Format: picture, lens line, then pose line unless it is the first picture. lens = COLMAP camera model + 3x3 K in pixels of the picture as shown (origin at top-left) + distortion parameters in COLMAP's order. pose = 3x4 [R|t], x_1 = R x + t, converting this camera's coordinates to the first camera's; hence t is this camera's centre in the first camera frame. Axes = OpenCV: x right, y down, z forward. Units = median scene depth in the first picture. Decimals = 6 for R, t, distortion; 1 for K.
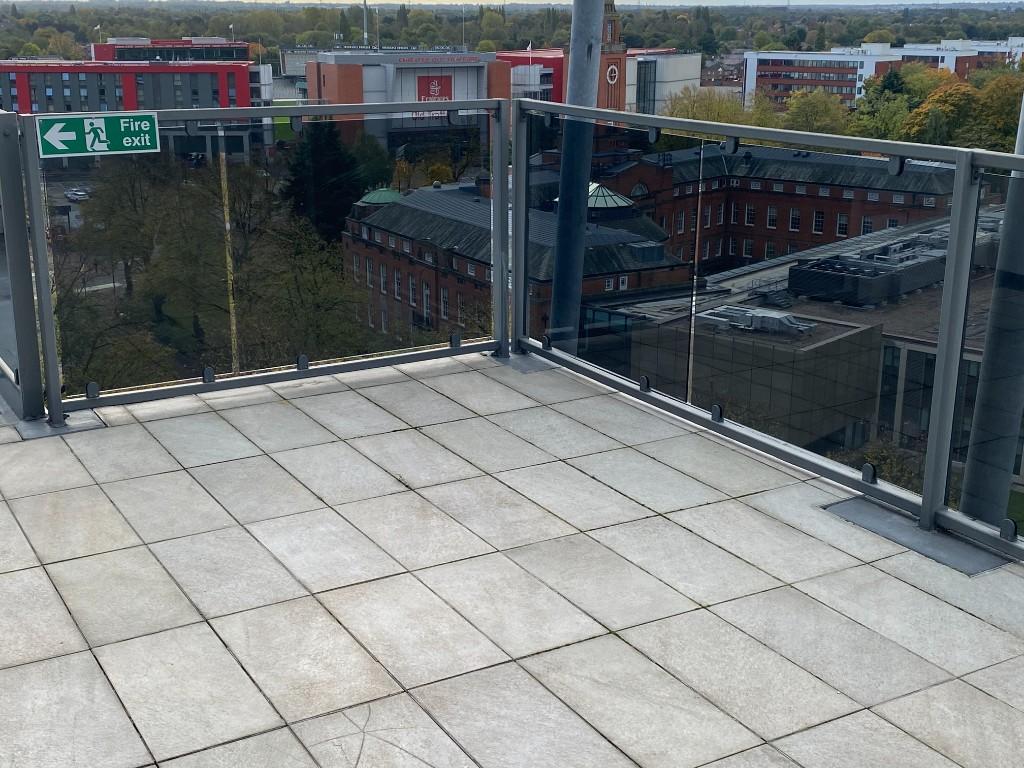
lens RADIAL K [[1276.8, 0, 510.1], [0, 1276.8, 385.5], [0, 0, 1]] dist [0.019926, 0.000000]
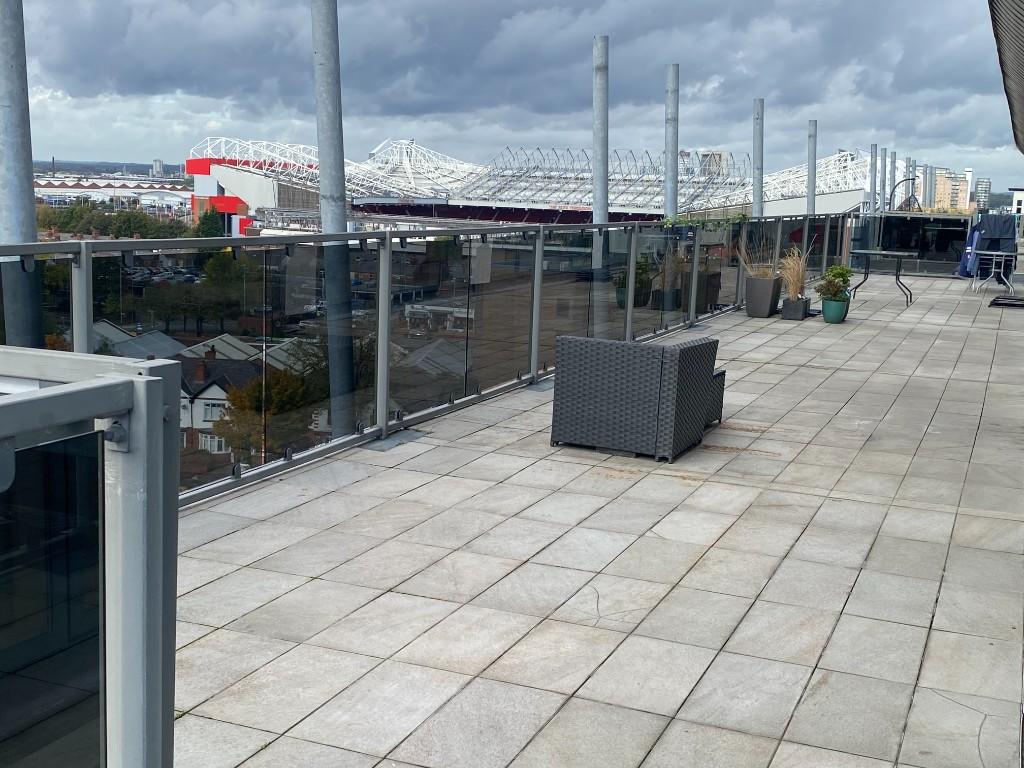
lens RADIAL K [[1276.8, 0, 510.3], [0, 1276.8, 382.7], [0, 0, 1]] dist [0.019926, 0.000000]
pose [[-0.611157, -0.149981, 0.777170, -1.012076], [0.183059, 0.928478, 0.323136, -0.423737], [-0.770050, 0.339755, -0.539991, 1.542911]]
